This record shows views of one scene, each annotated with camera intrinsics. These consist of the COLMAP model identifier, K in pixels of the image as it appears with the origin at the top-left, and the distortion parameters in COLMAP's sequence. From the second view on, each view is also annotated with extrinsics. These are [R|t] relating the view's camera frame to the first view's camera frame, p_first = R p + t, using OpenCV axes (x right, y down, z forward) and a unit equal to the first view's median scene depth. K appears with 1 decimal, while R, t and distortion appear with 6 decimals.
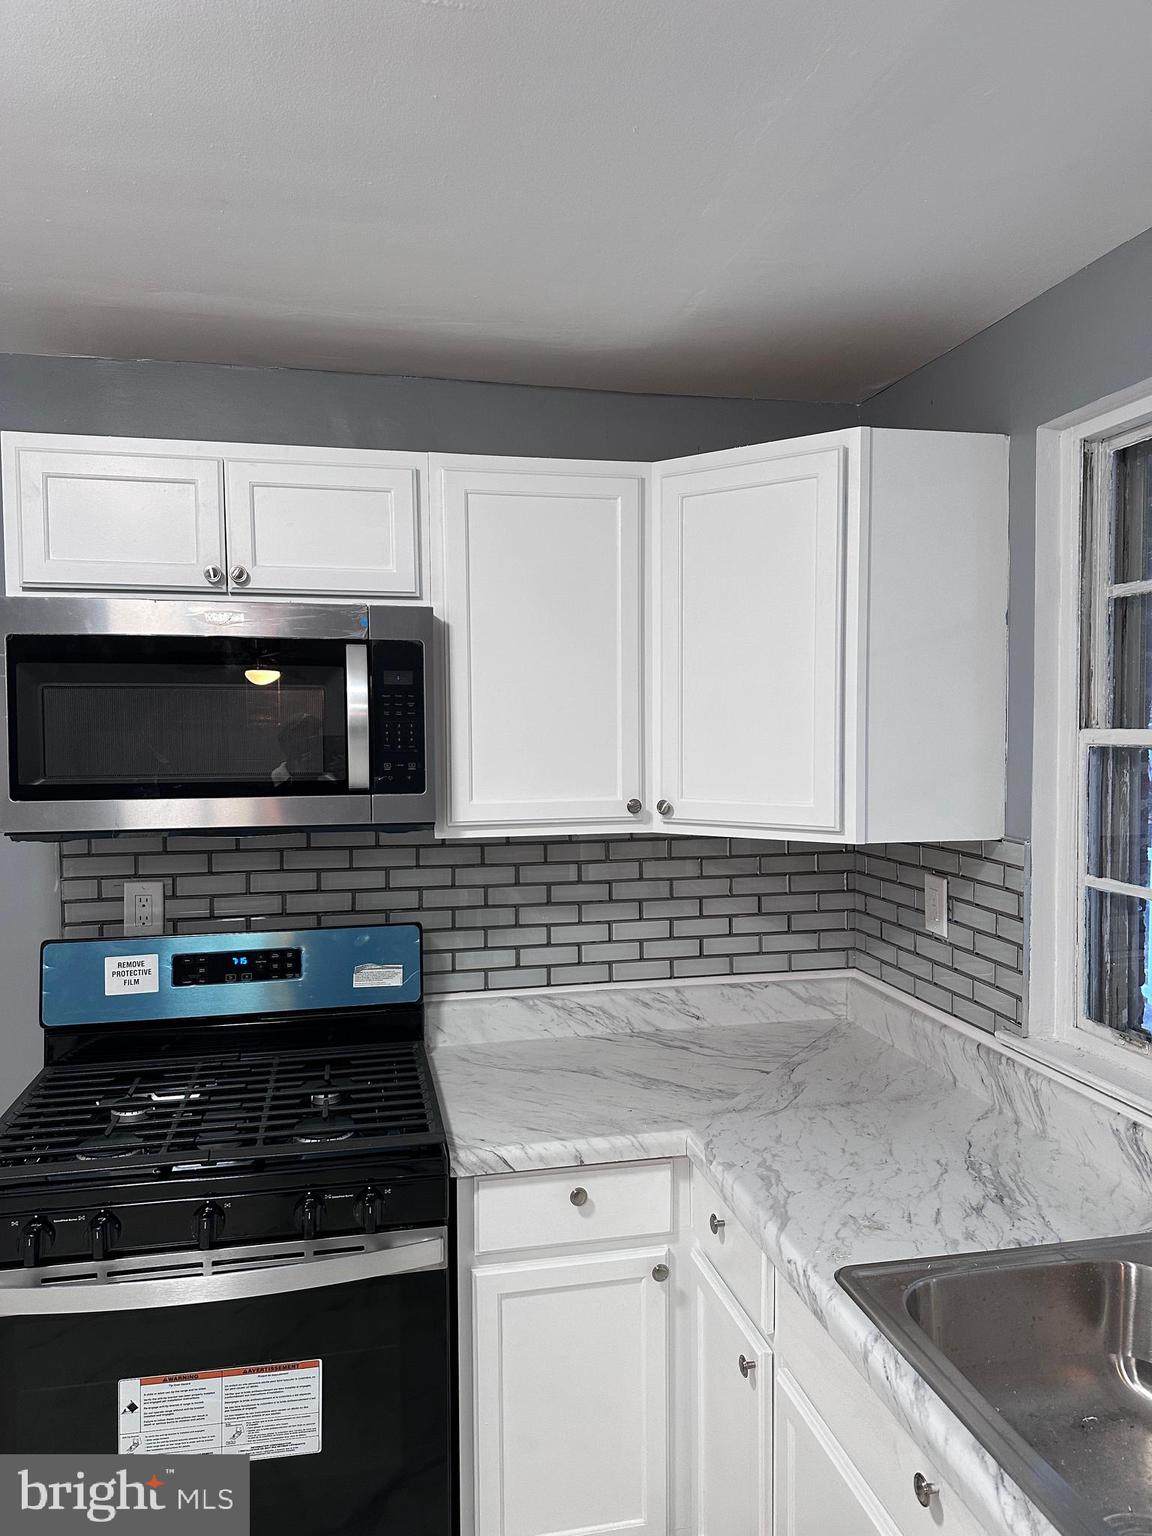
lens RADIAL K [[1055.7, 0, 610.1], [0, 1055.7, 772.3], [0, 0, 1]] dist [0.086731, -0.113257]
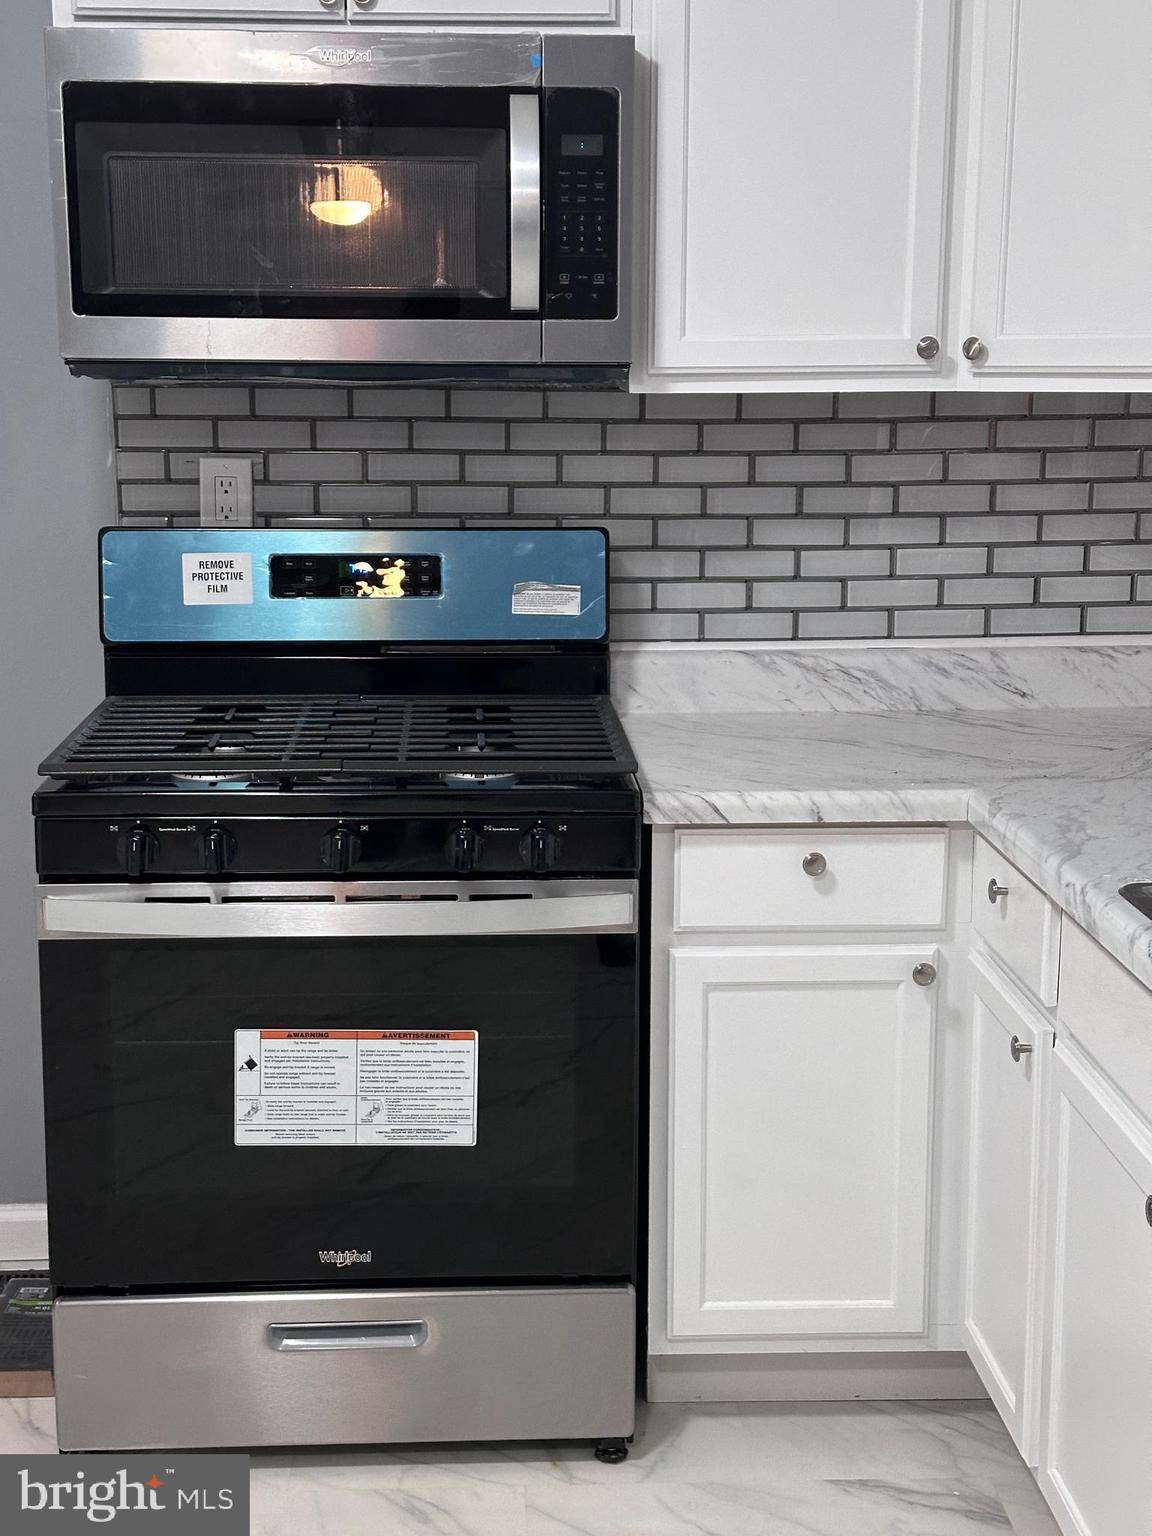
lens RADIAL K [[2186.6, 0, 576.0], [0, 2186.6, 768.0], [0, 0, 1]] dist [0.117540, -0.042297]
pose [[0.981822, 0.042005, -0.185098, 0.074745], [-0.015812, 0.989916, 0.140772, 0.104526], [0.189145, -0.135286, 0.972585, -0.428628]]
